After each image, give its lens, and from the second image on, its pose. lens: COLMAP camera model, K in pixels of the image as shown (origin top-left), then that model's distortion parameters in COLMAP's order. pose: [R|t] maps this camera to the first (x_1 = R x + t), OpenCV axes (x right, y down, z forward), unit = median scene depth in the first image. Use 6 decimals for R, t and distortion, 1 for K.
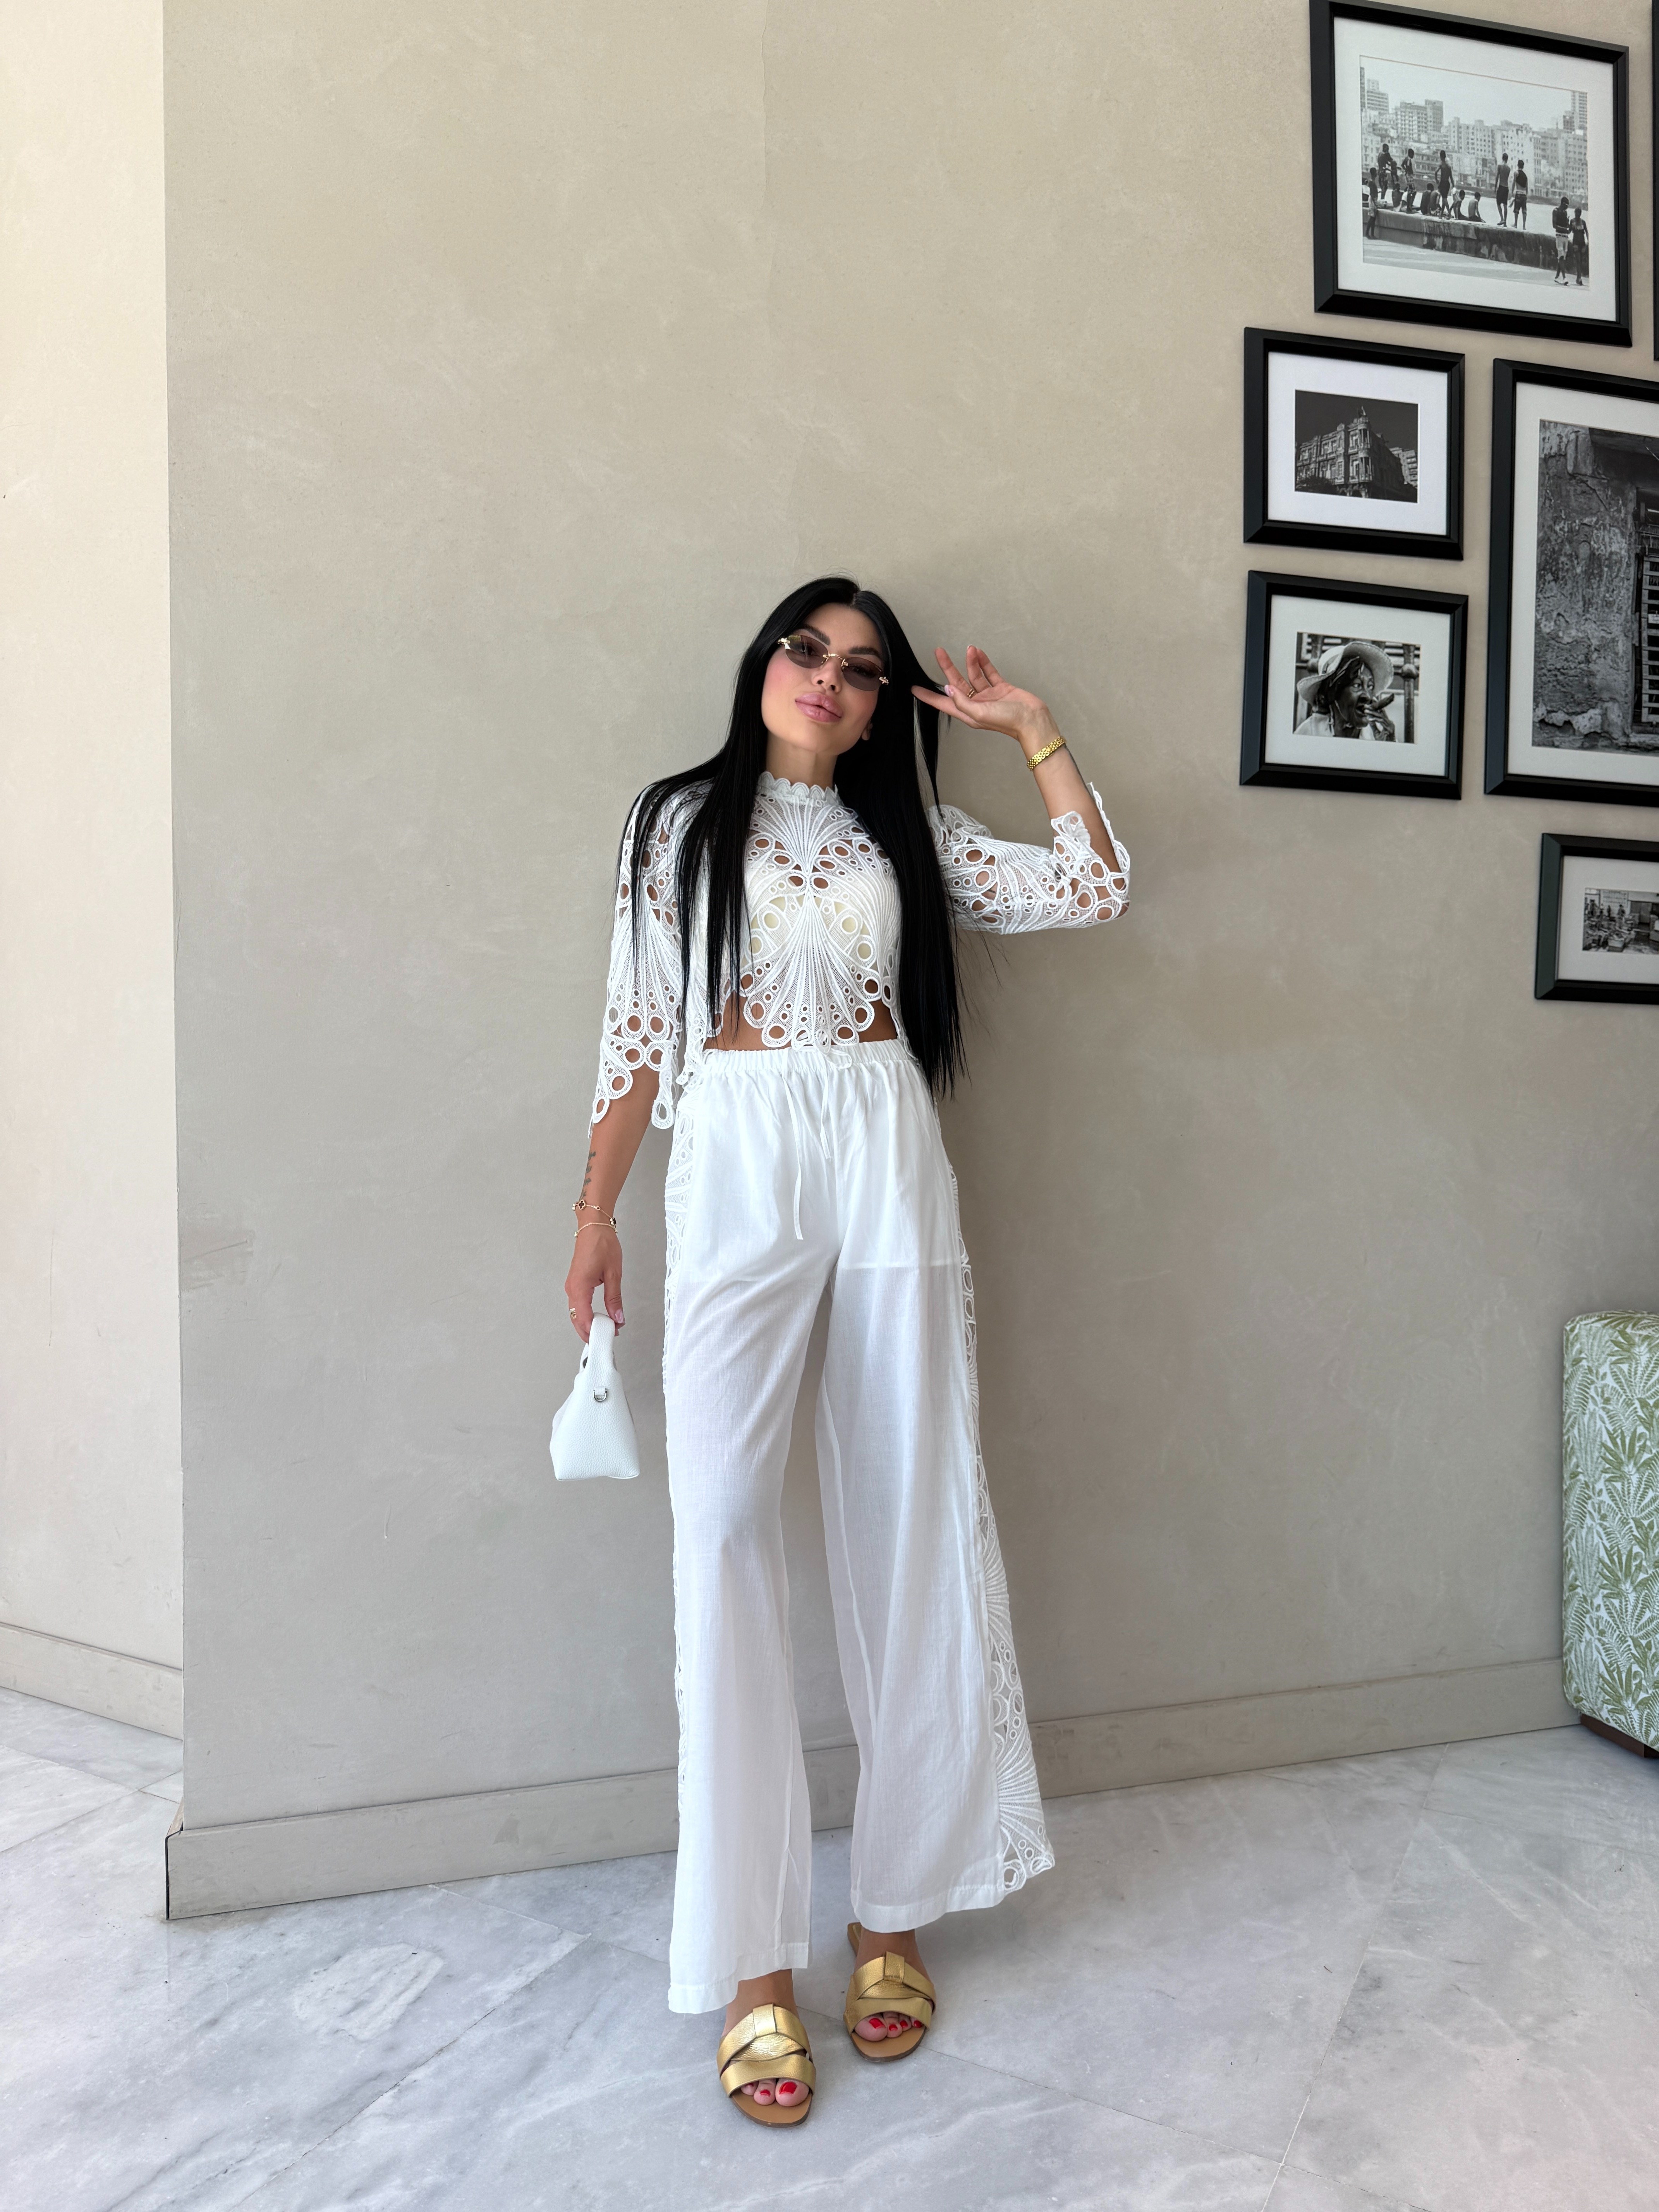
lens RADIAL K [[1638.9, 0, 830.4], [0, 1638.9, 1103.8], [0, 0, 1]] dist [-0.016641, -0.000497]
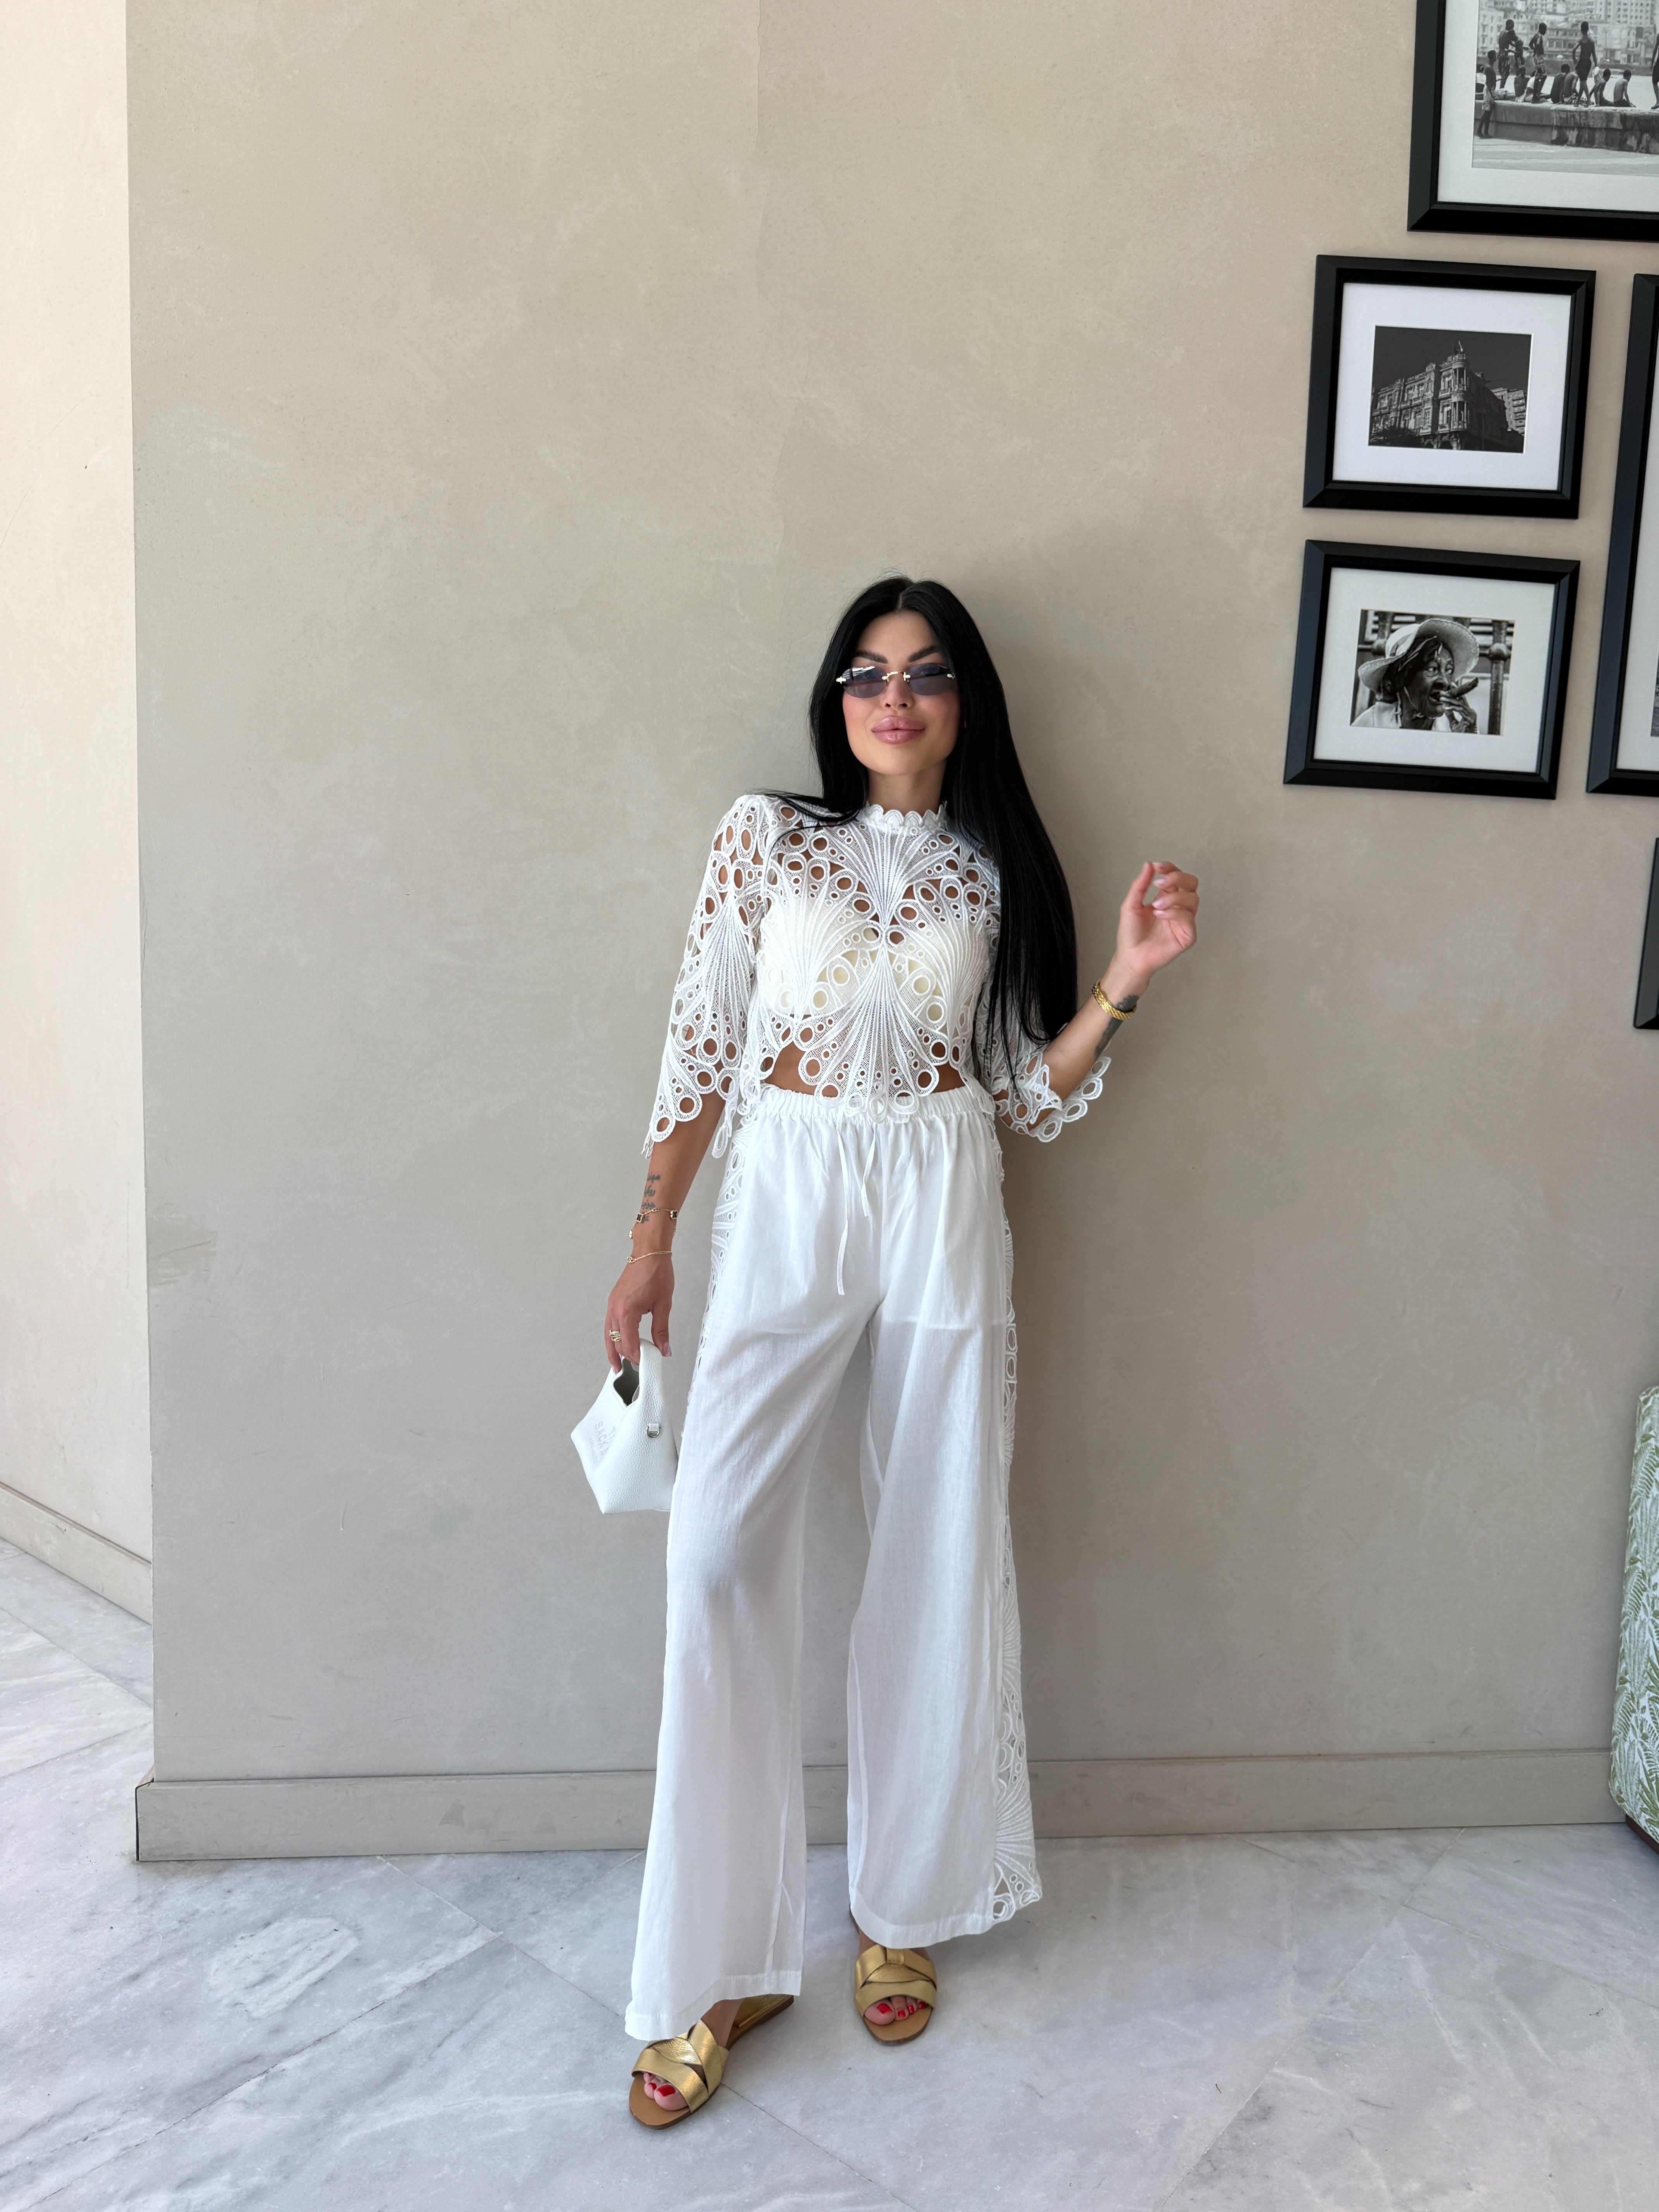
lens RADIAL K [[1638.9, 0, 825.7], [0, 1638.9, 1103.0], [0, 0, 1]] dist [-0.016641, -0.000497]
pose [[0.981578, 0.050572, -0.184245, 0.198831], [-0.034649, 0.995461, 0.088640, -0.102043], [0.187892, -0.080623, 0.978875, 0.066035]]
